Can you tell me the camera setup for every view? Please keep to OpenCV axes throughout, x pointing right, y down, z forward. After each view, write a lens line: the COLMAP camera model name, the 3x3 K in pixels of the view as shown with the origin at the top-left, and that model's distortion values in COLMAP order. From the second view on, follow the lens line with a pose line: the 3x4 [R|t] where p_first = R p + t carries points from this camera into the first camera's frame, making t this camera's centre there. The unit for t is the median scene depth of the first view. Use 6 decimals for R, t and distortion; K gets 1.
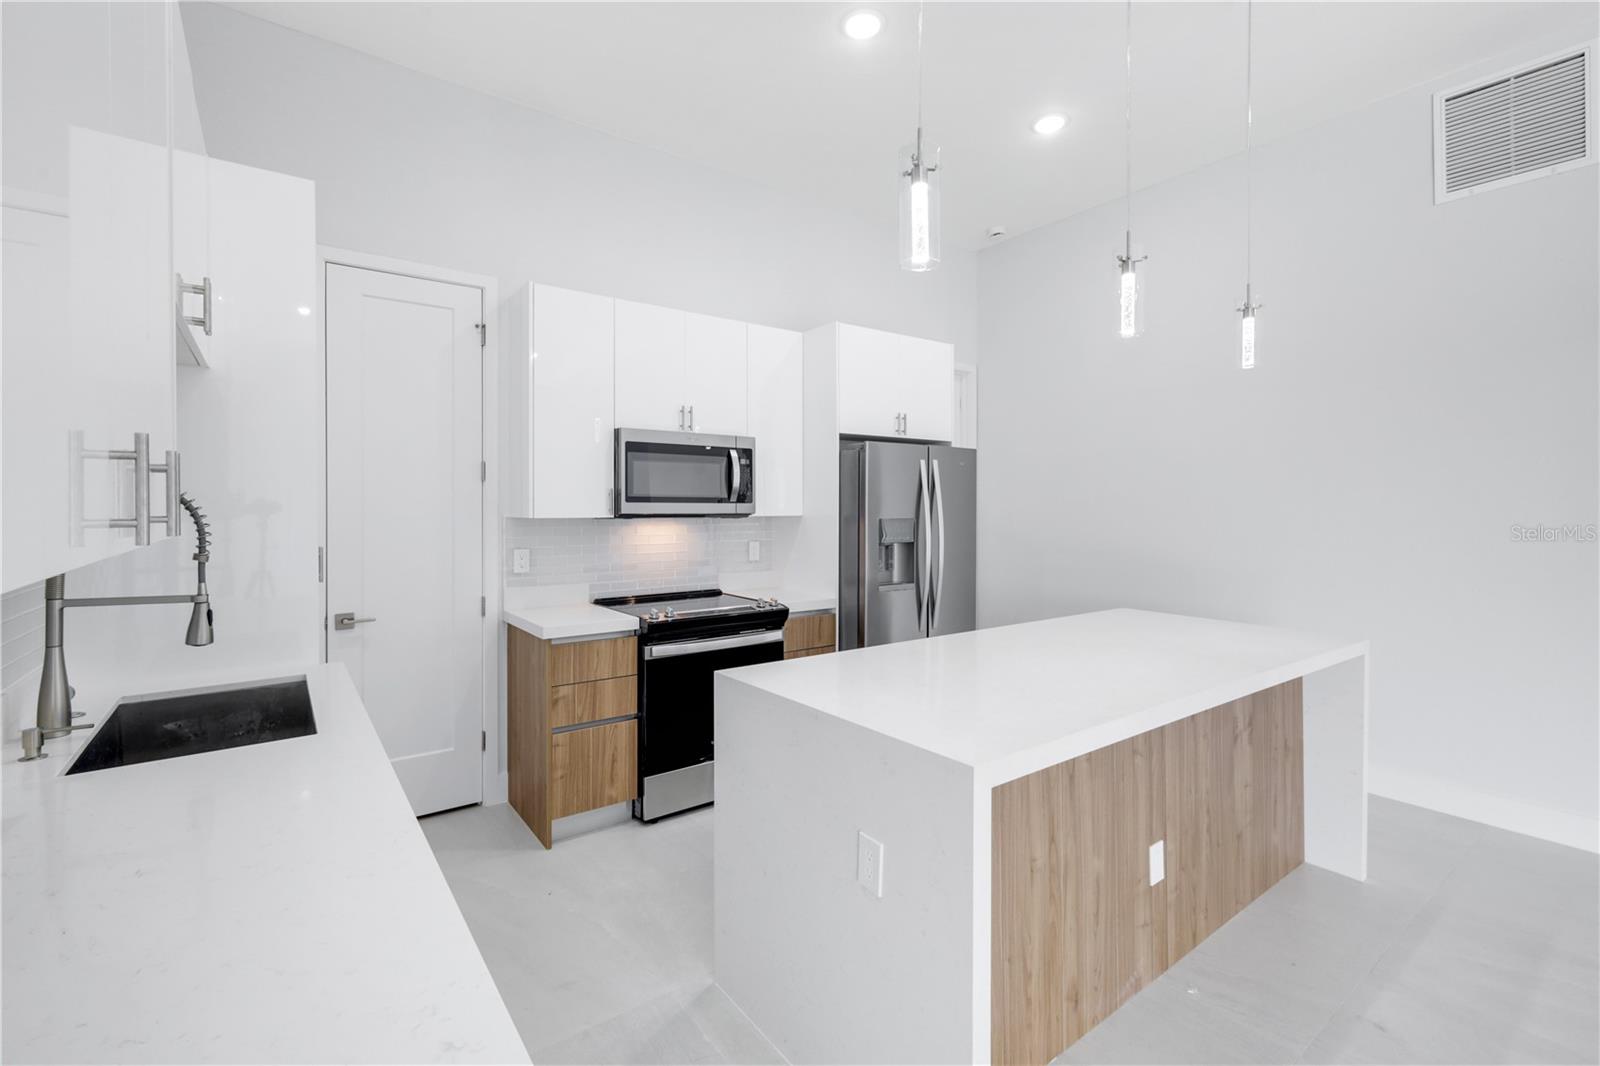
lens RADIAL K [[708.4, 0, 800.8], [0, 708.4, 511.2], [0, 0, 1]] dist [-0.000228, 0.000021]
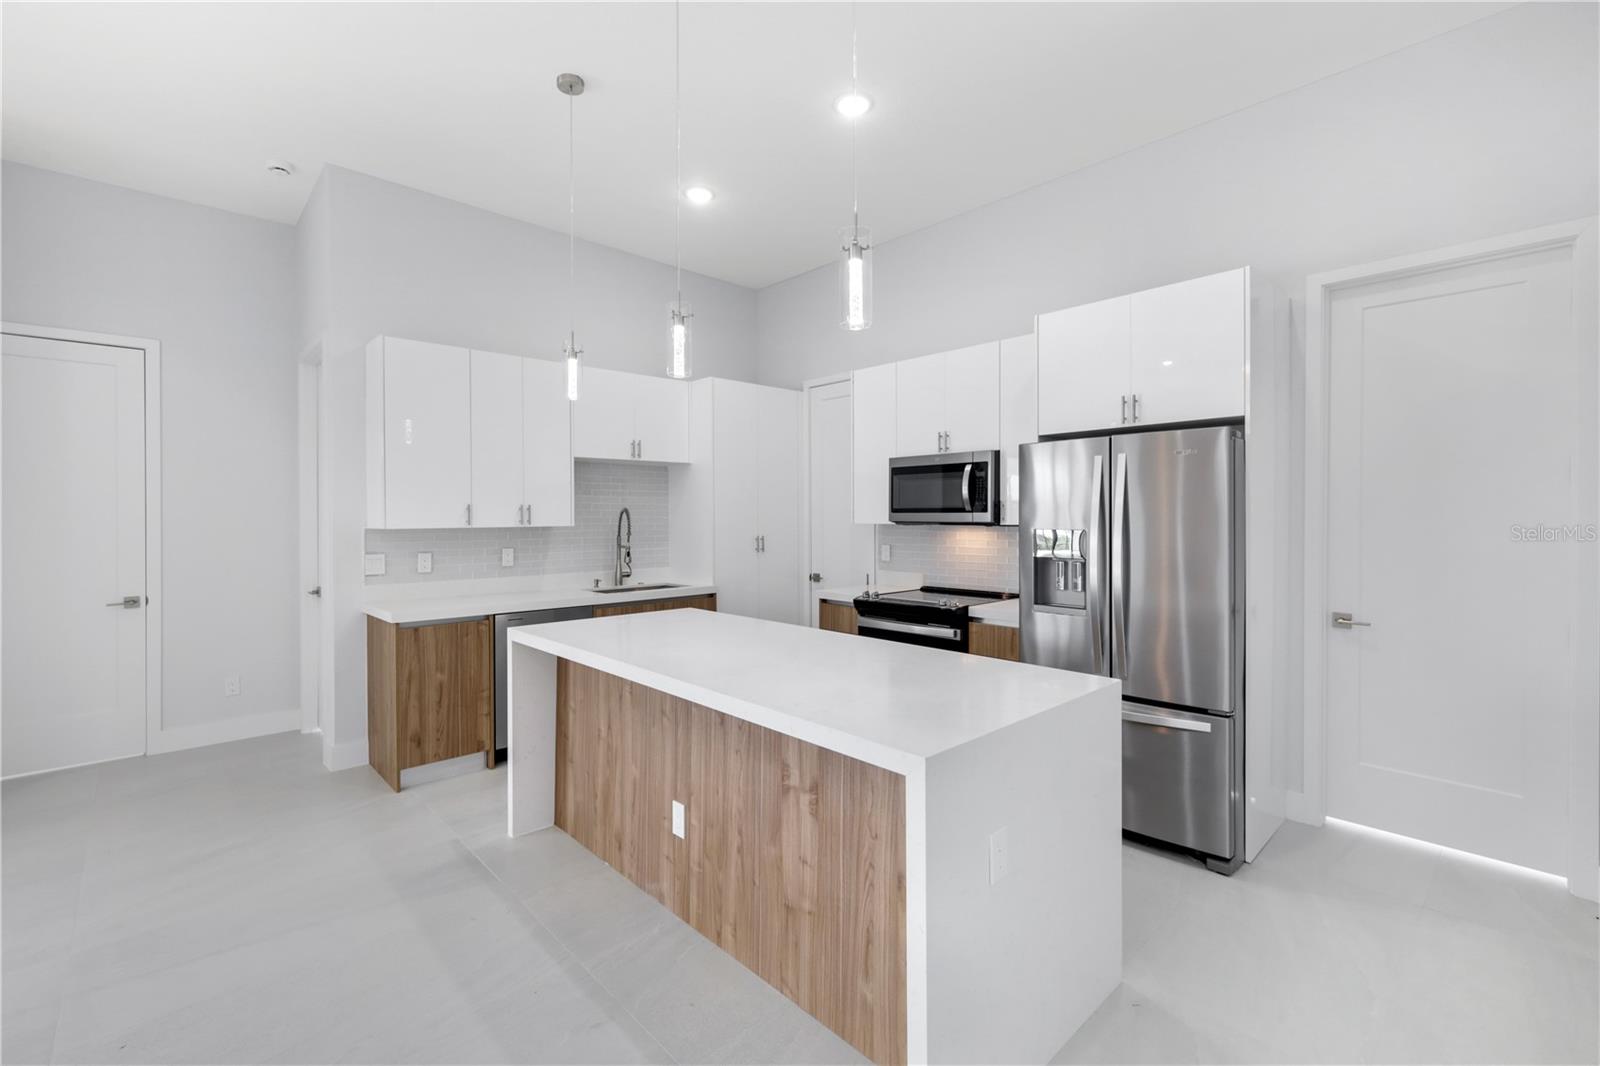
lens RADIAL K [[698.7, 0, 803.7], [0, 698.7, 524.2], [0, 0, 1]] dist [-0.001251, -0.000073]
pose [[0.116063, 0.009083, -0.993200, 1.065181], [-0.000472, 0.999959, 0.009089, -0.003199], [0.993242, -0.000586, 0.116063, 0.681647]]
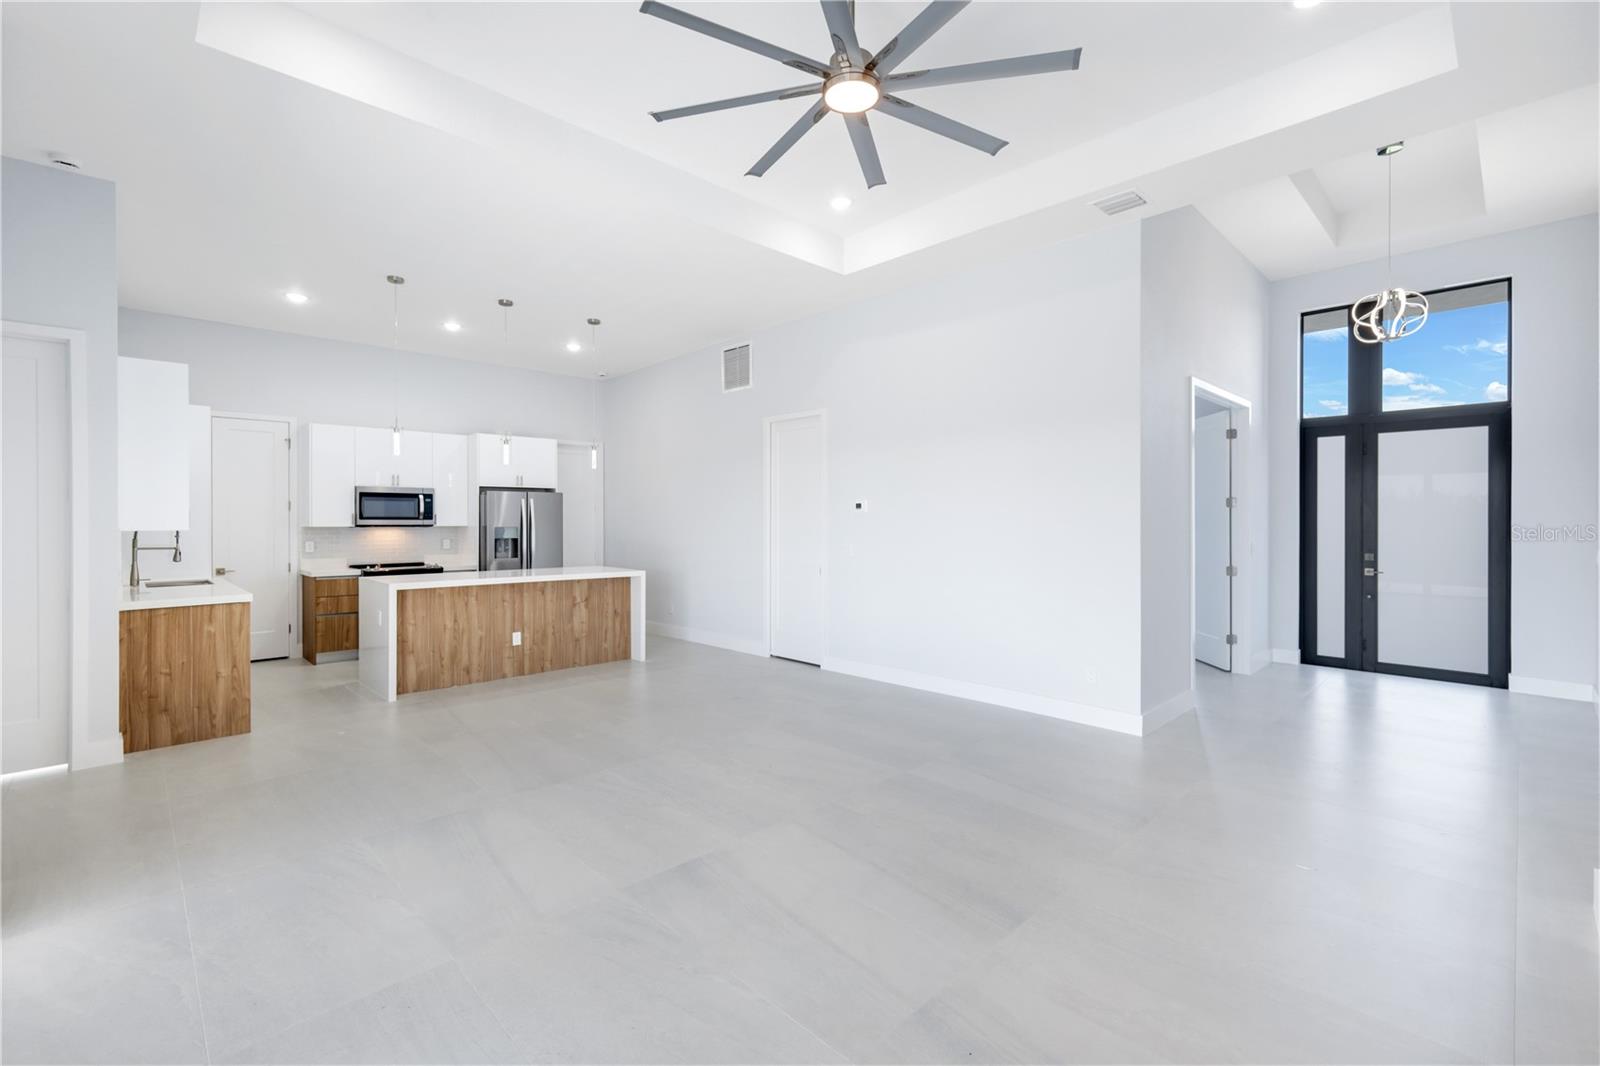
lens RADIAL K [[698.7, 0, 803.7], [0, 698.7, 524.2], [0, 0, 1]] dist [-0.001251, -0.000073]
pose [[0.991182, -0.002927, 0.132473, 0.842120], [0.003197, 0.999993, -0.001828, 0.010244], [-0.132466, 0.002236, 0.991185, -1.351264]]
